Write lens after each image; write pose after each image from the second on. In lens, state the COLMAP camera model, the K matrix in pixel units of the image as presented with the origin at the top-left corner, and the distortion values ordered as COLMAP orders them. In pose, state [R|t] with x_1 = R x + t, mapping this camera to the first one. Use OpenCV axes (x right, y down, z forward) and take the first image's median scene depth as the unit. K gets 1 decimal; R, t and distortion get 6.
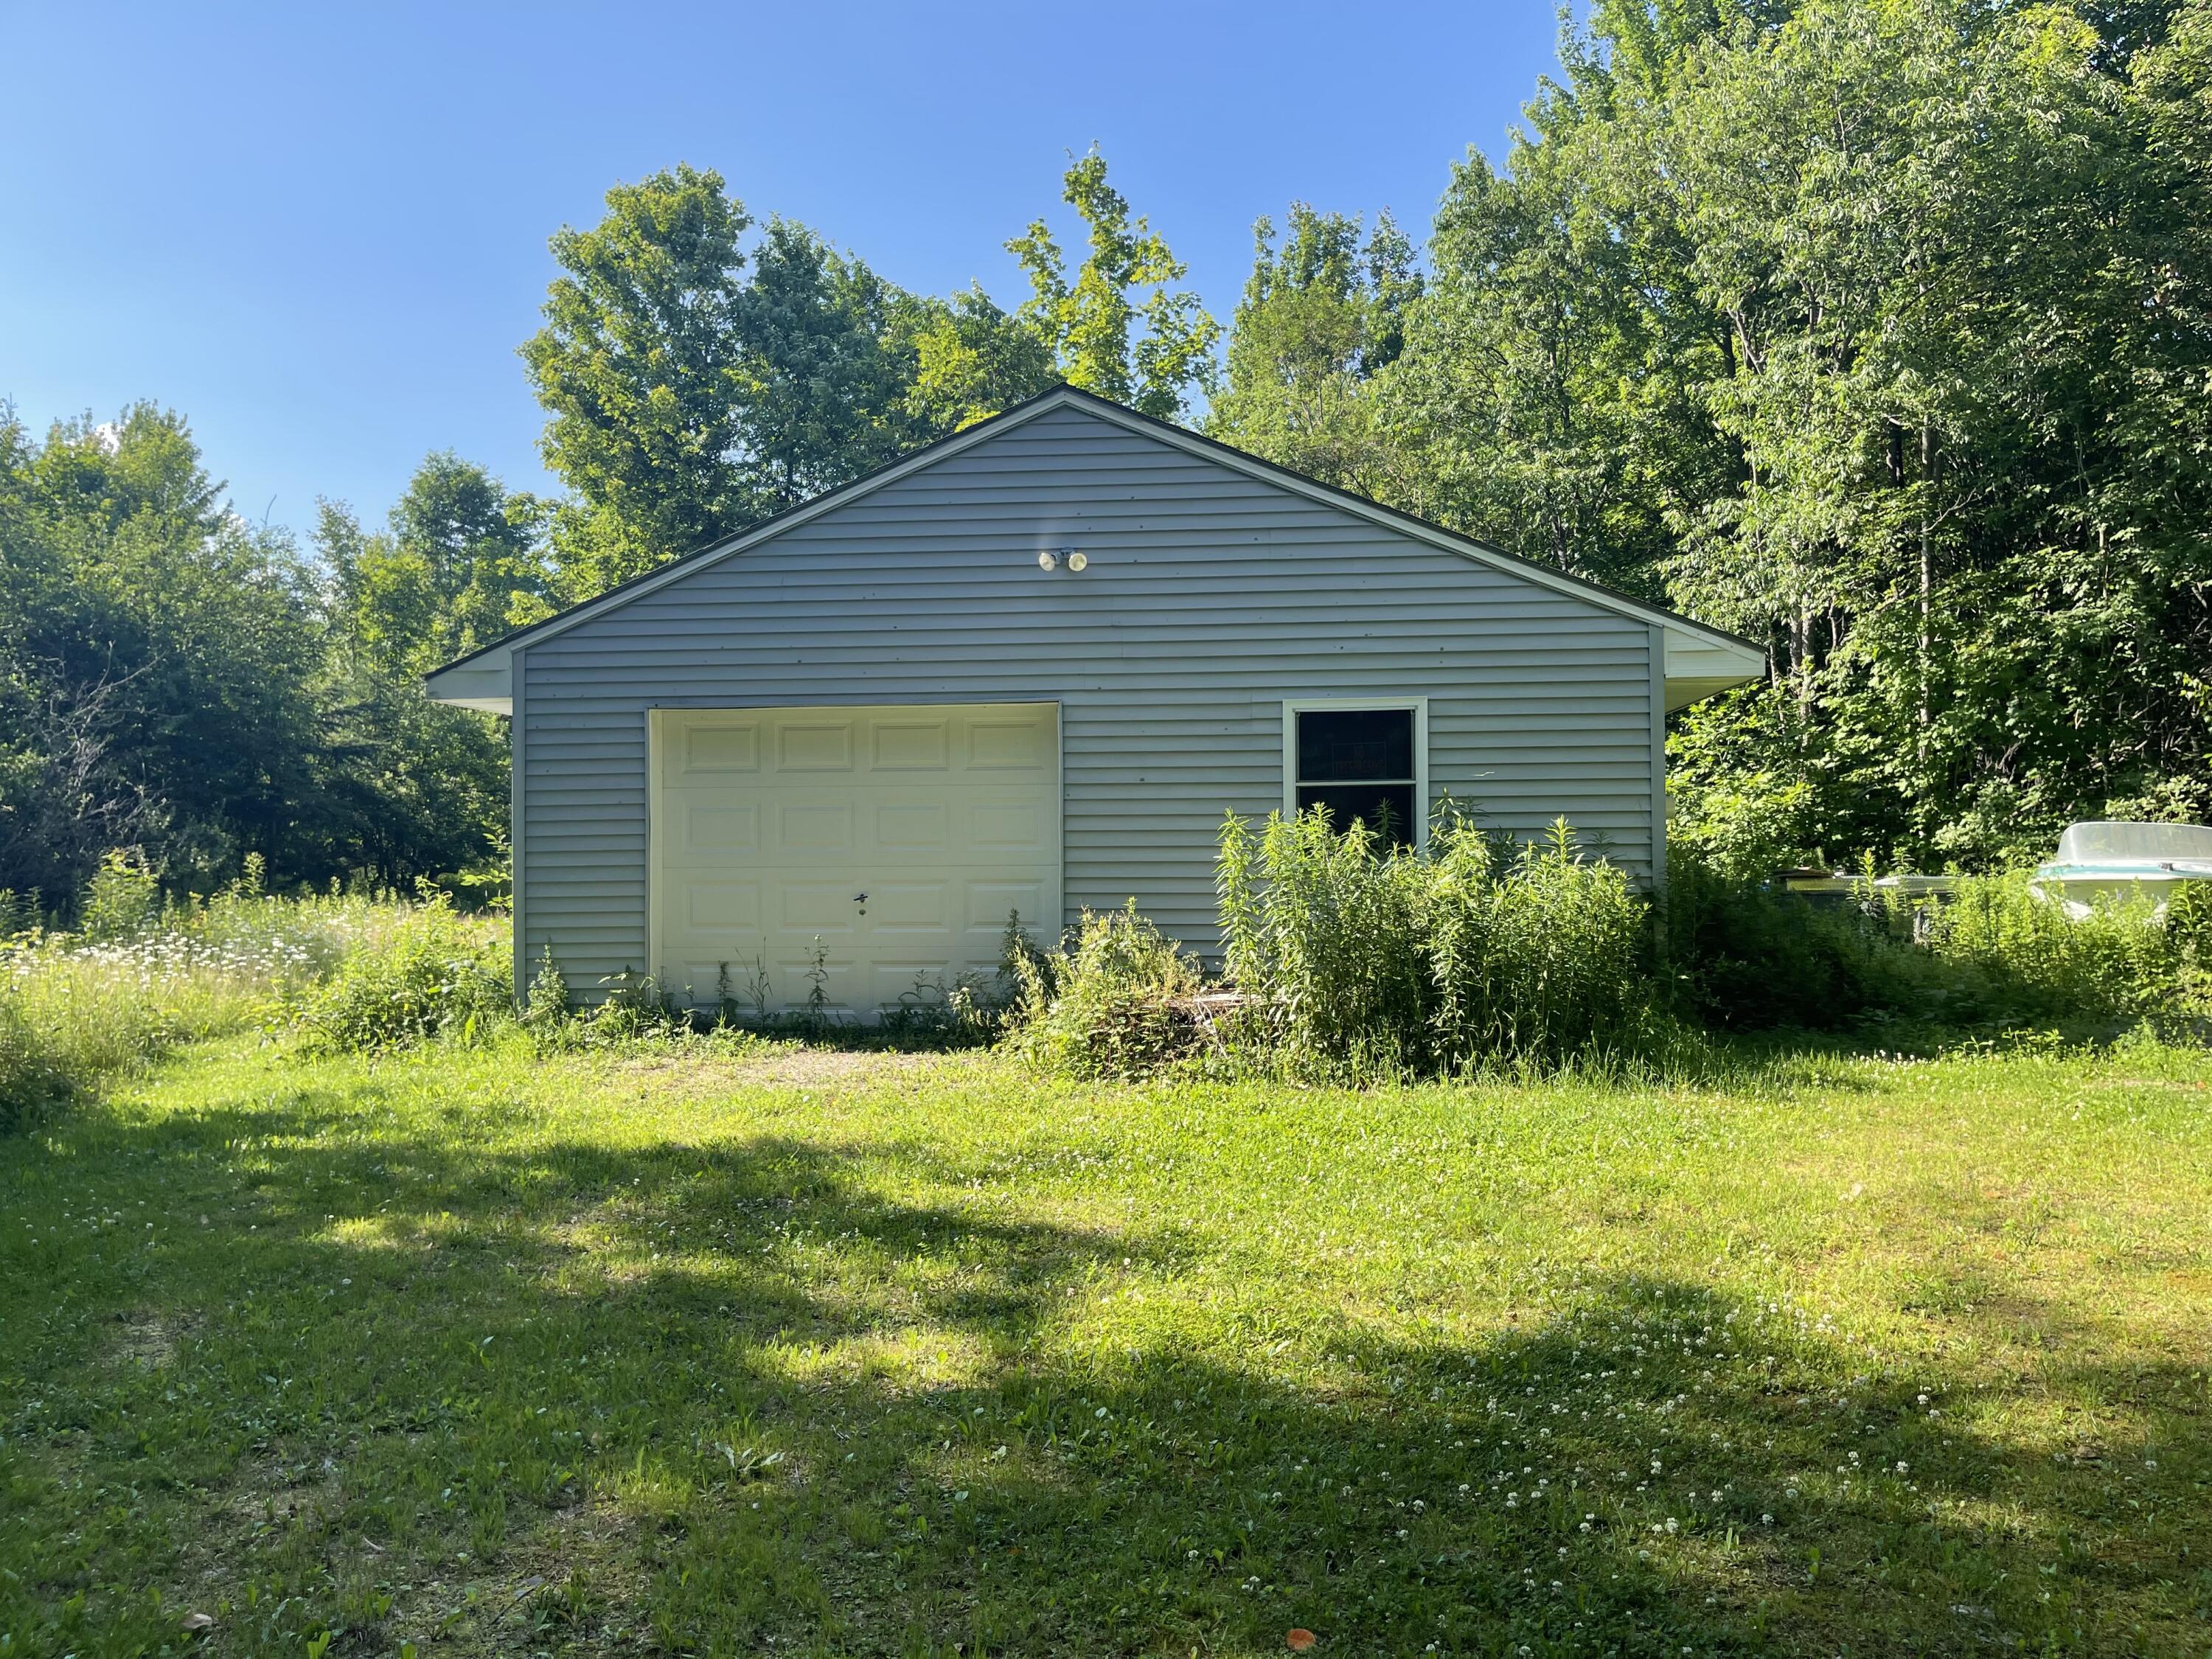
lens RADIAL K [[1663.9, 0, 1114.9], [0, 1663.9, 830.2], [0, 0, 1]] dist [0.024051, -0.000135]
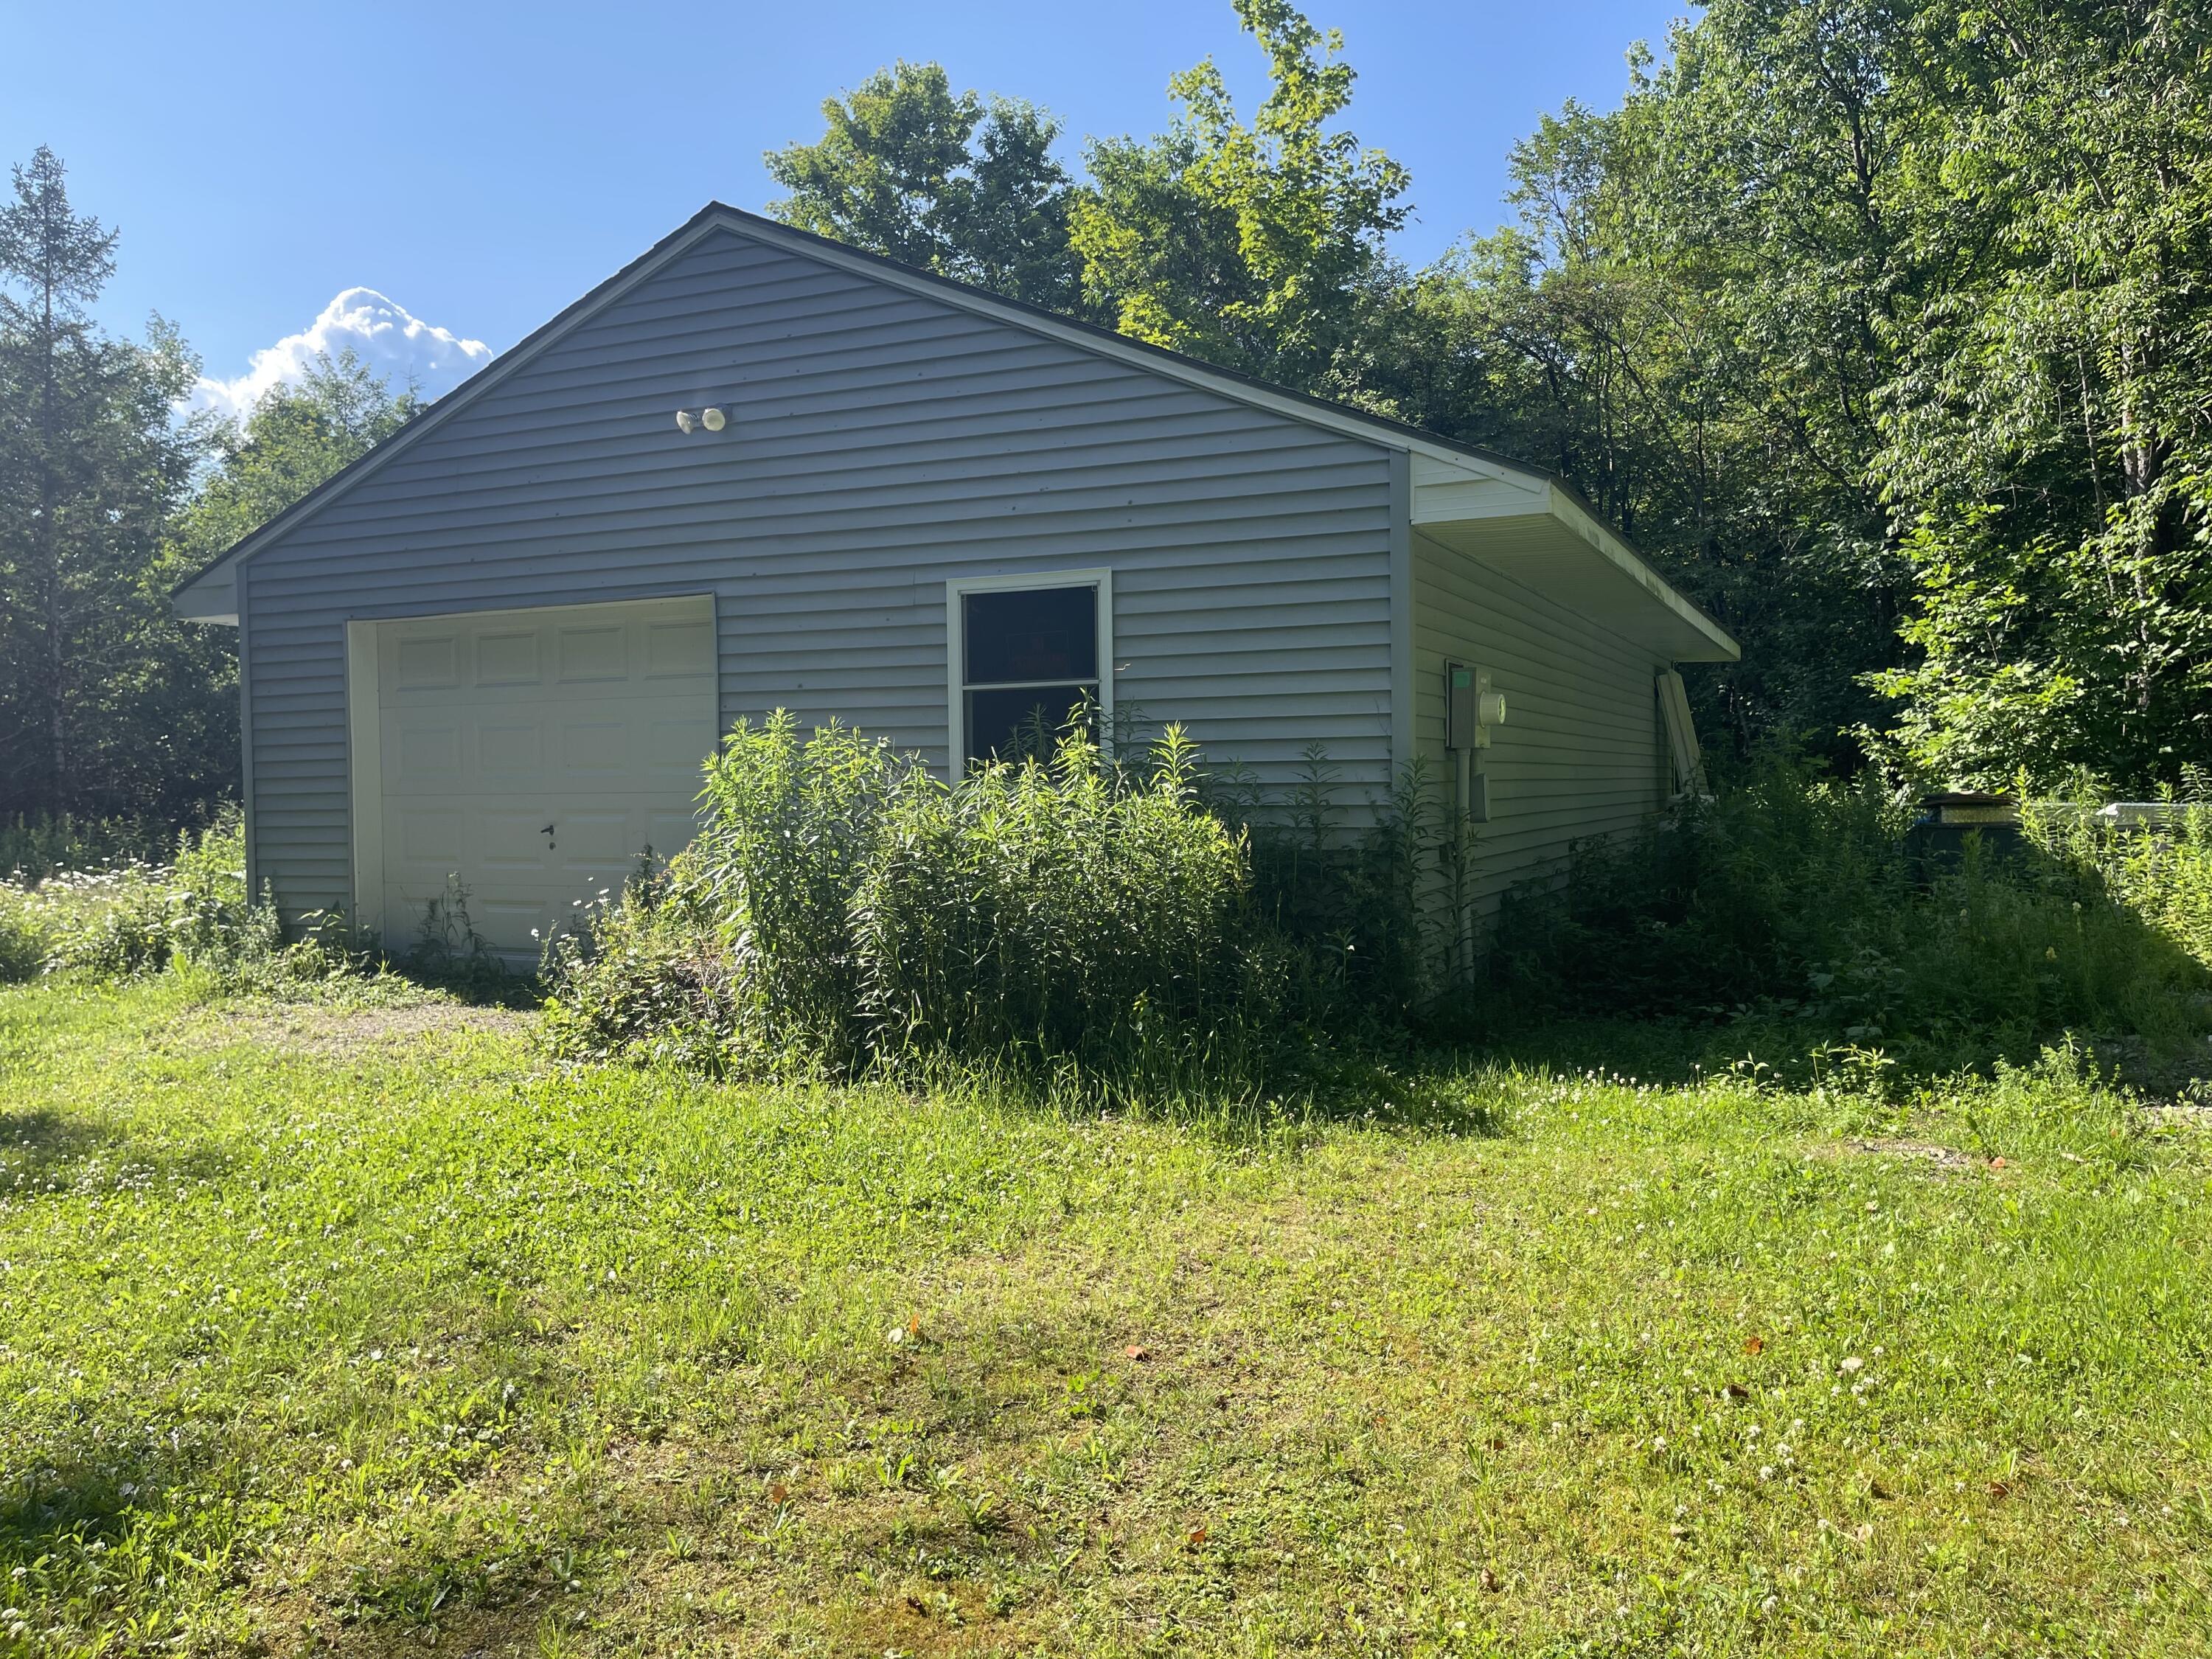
lens RADIAL K [[1663.9, 0, 1101.3], [0, 1663.9, 829.9], [0, 0, 1]] dist [0.024051, -0.000135]
pose [[0.947812, 0.004929, -0.318793, 0.414556], [0.009476, 0.999003, 0.043619, 0.005900], [0.318690, -0.044363, 0.946820, 0.271107]]
